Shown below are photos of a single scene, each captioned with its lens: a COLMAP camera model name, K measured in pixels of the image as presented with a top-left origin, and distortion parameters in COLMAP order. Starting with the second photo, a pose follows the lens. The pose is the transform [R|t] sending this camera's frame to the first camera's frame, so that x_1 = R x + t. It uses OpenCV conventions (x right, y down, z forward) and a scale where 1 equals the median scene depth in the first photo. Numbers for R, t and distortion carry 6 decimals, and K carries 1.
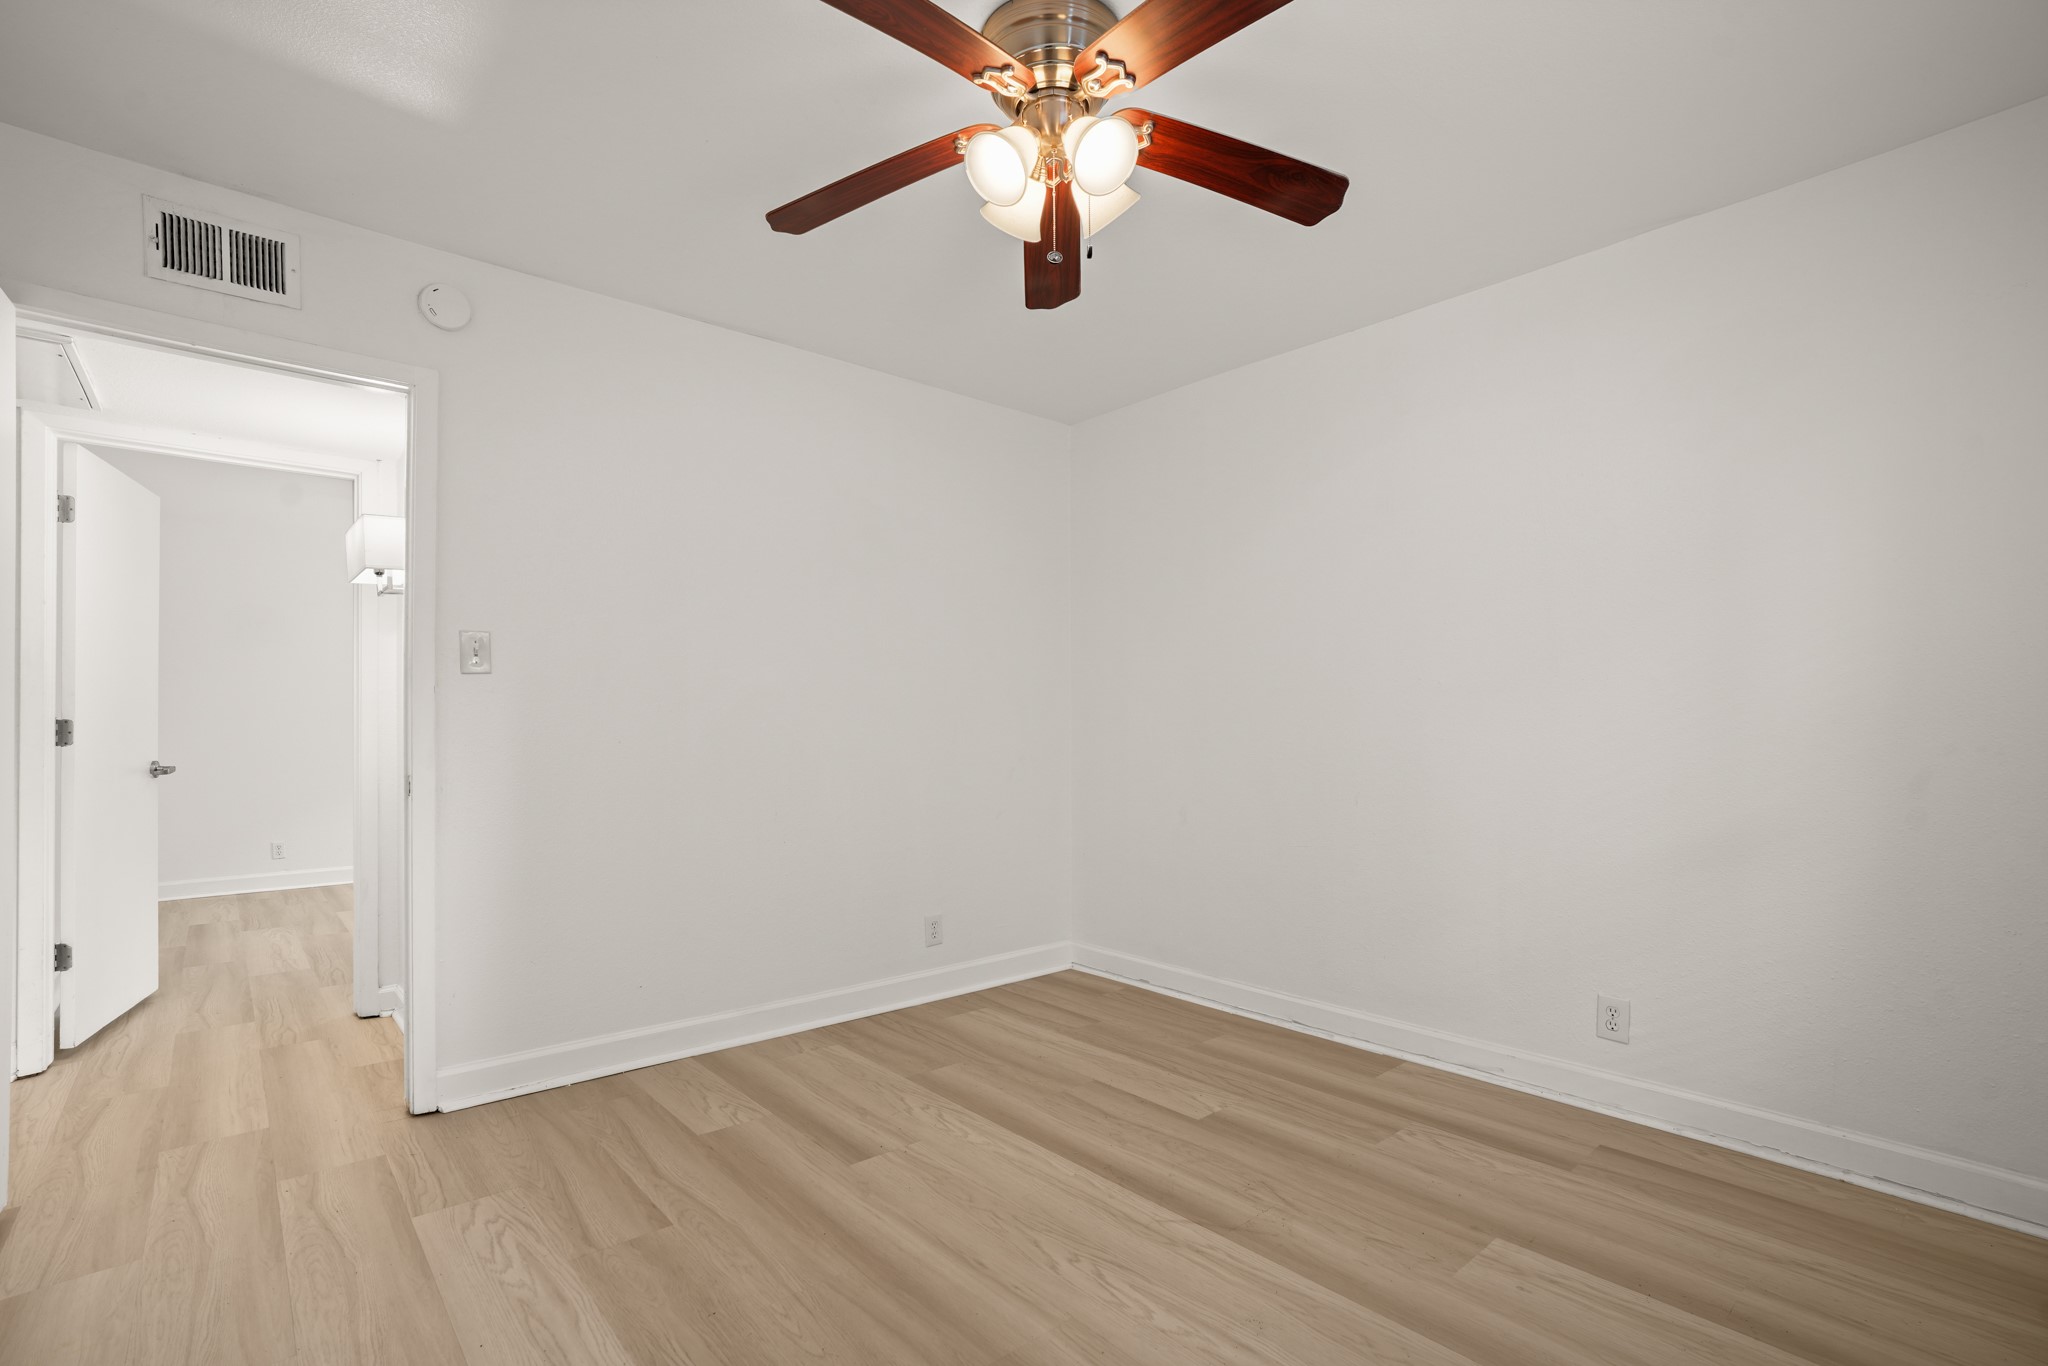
lens RADIAL K [[961.6, 0, 1011.0], [0, 961.6, 718.7], [0, 0, 1]] dist [-0.072737, 0.031103]
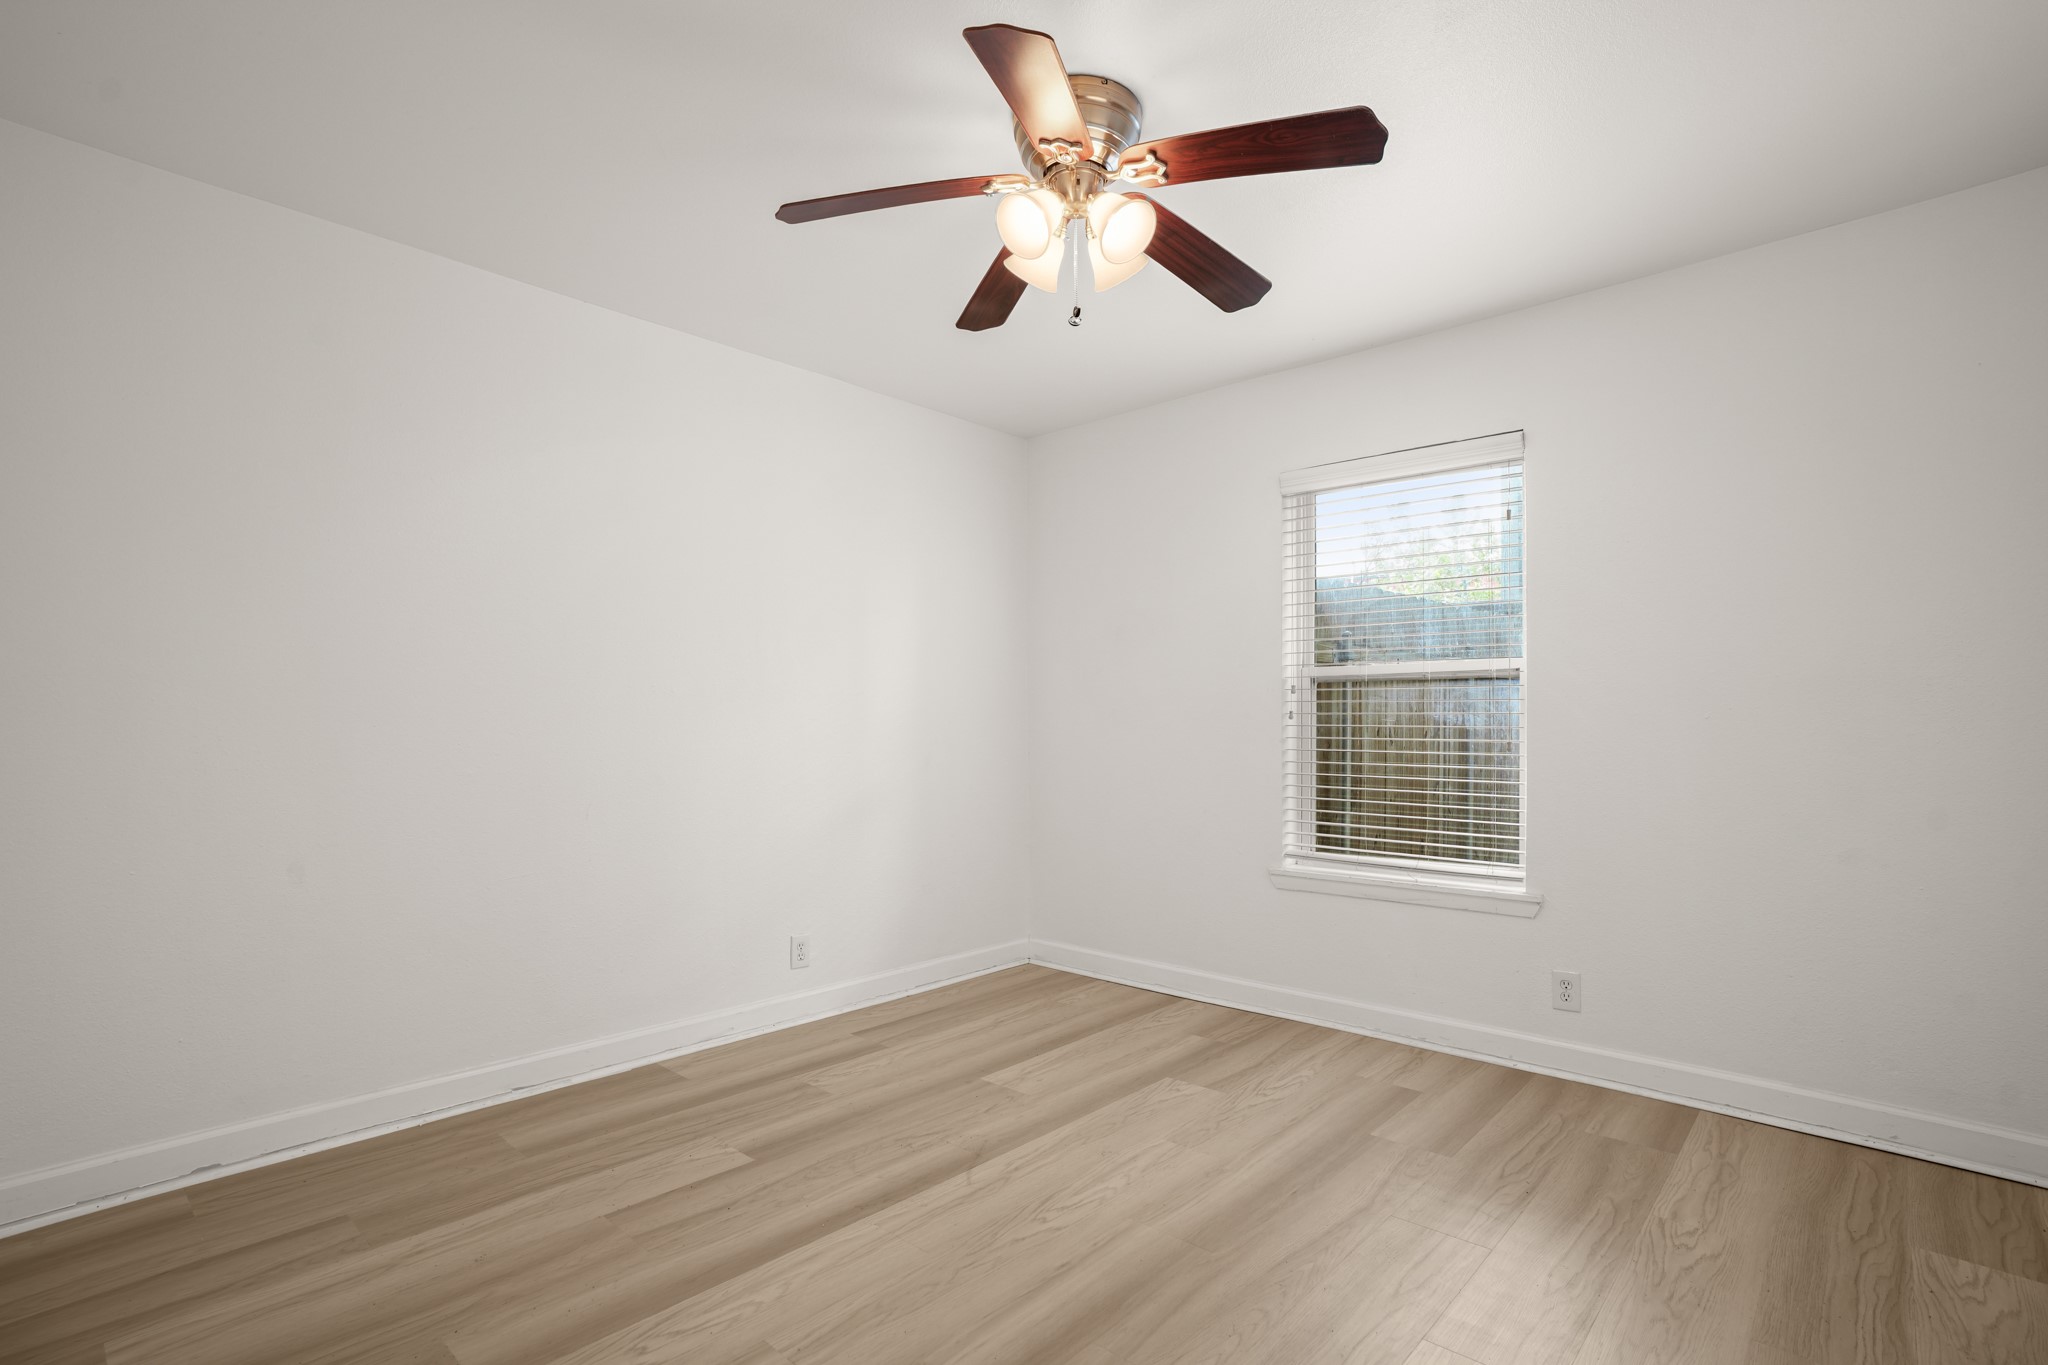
lens RADIAL K [[961.6, 0, 1011.0], [0, 961.6, 718.2], [0, 0, 1]] dist [-0.072737, 0.031103]
pose [[-0.110128, 0.003637, 0.993911, -0.809907], [0.004220, 0.999986, -0.003192, -0.011671], [-0.993909, 0.003843, -0.110141, 0.902061]]
